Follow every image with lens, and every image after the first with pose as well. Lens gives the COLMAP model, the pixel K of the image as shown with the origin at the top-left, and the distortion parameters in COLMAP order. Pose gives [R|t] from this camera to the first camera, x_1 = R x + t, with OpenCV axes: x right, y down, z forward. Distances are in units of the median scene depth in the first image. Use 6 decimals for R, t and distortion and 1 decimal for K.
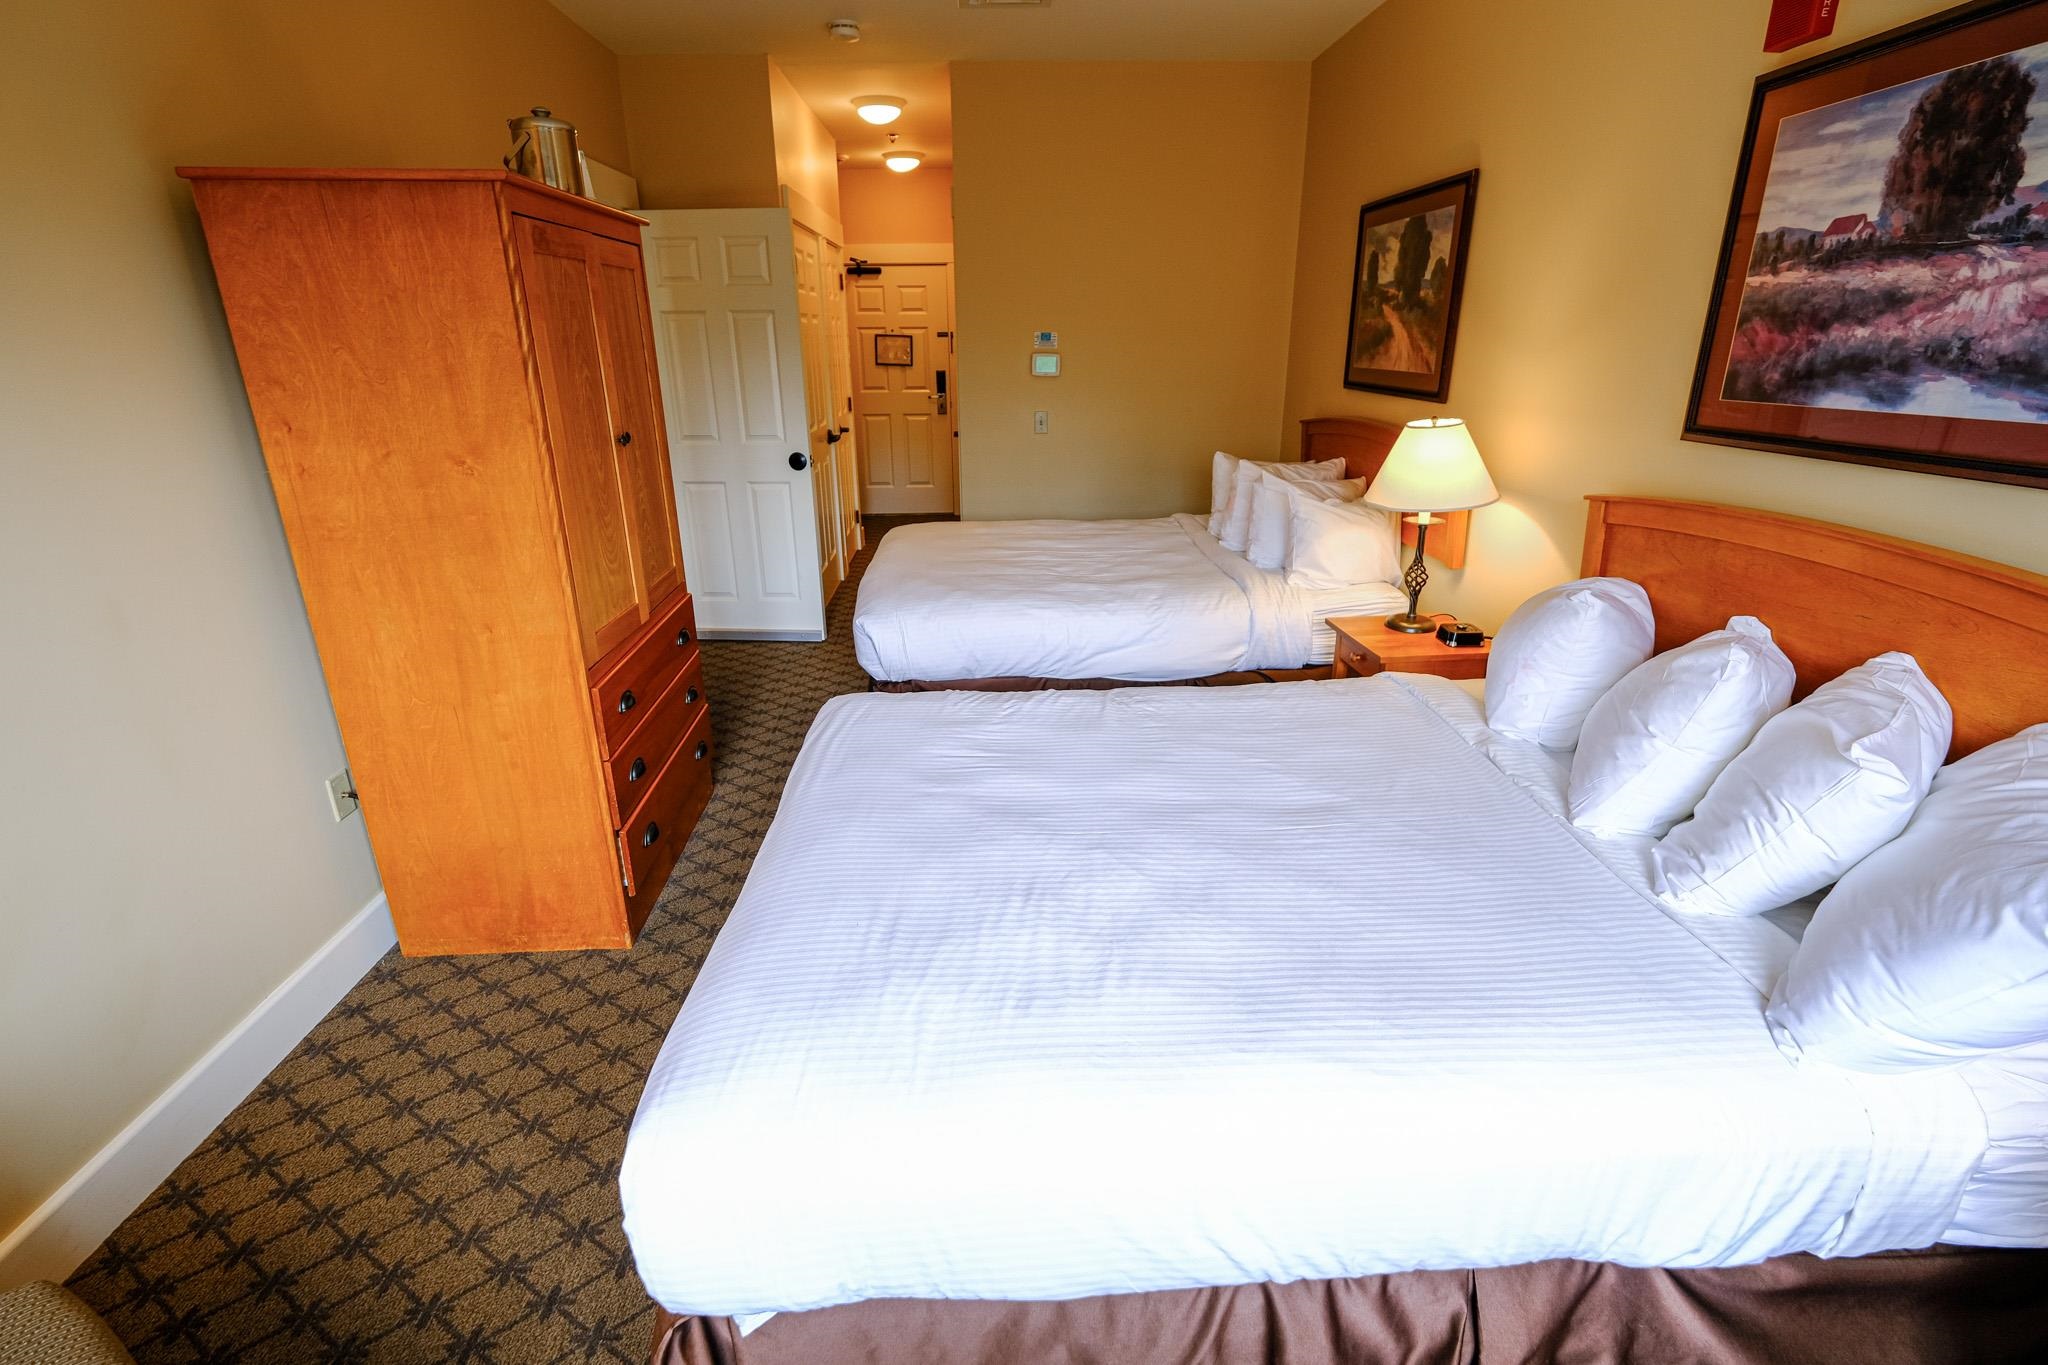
lens RADIAL K [[889.6, 0, 1023.8], [0, 889.6, 664.6], [0, 0, 1]] dist [-0.001242, 0.000418]
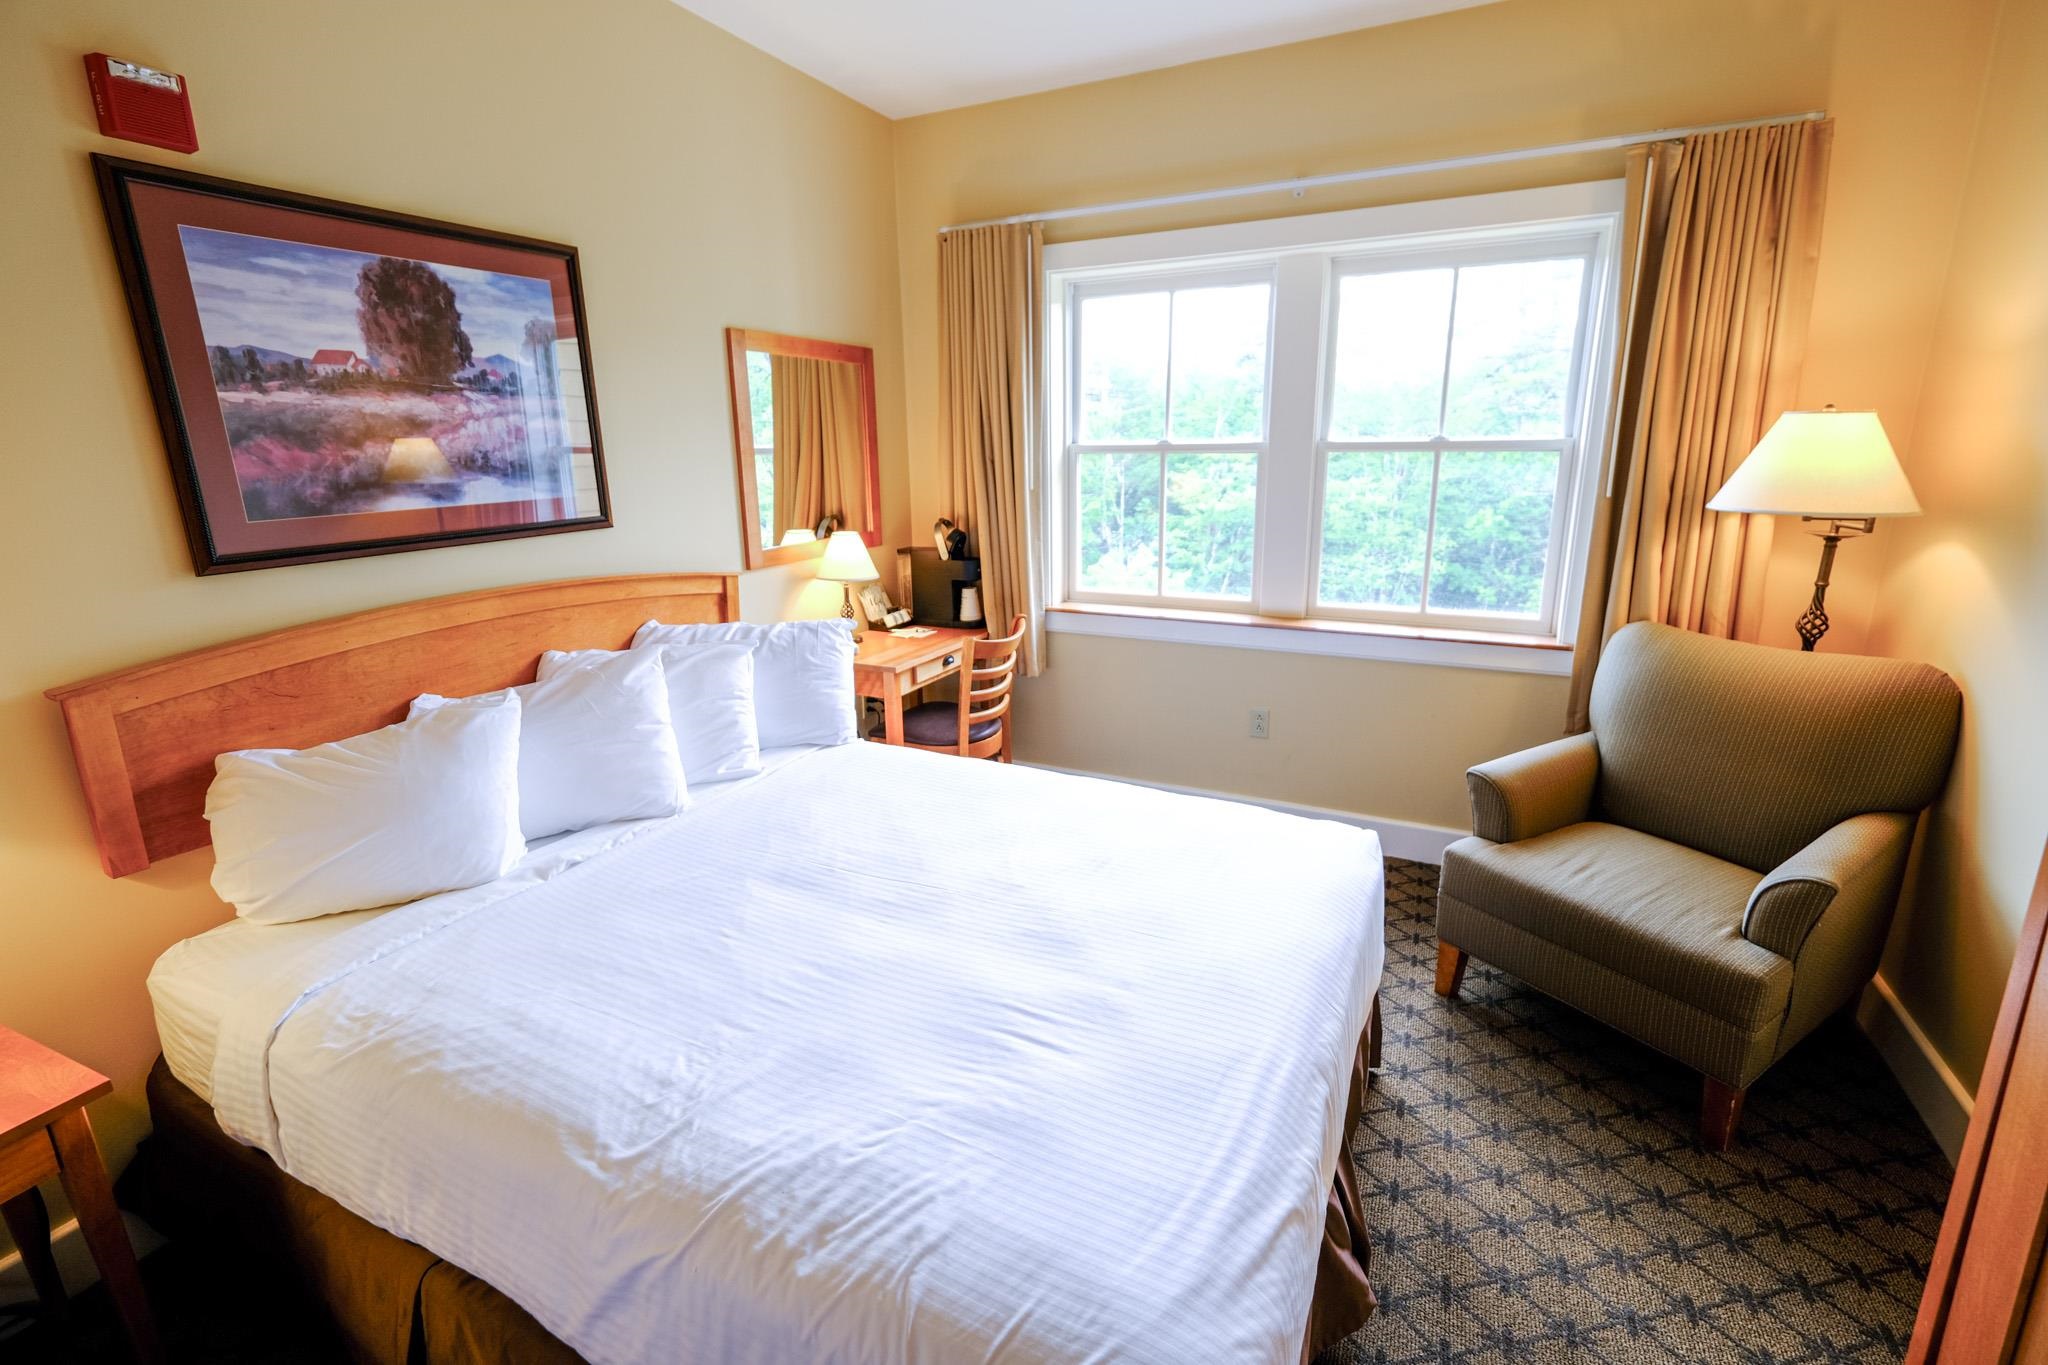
lens RADIAL K [[889.6, 0, 1023.8], [0, 889.6, 664.6], [0, 0, 1]] dist [-0.001242, 0.000418]
pose [[-0.876566, -0.116481, 0.466973, -0.420303], [0.170638, 0.832023, 0.527846, -0.623515], [-0.450016, 0.542375, -0.709447, 1.636977]]
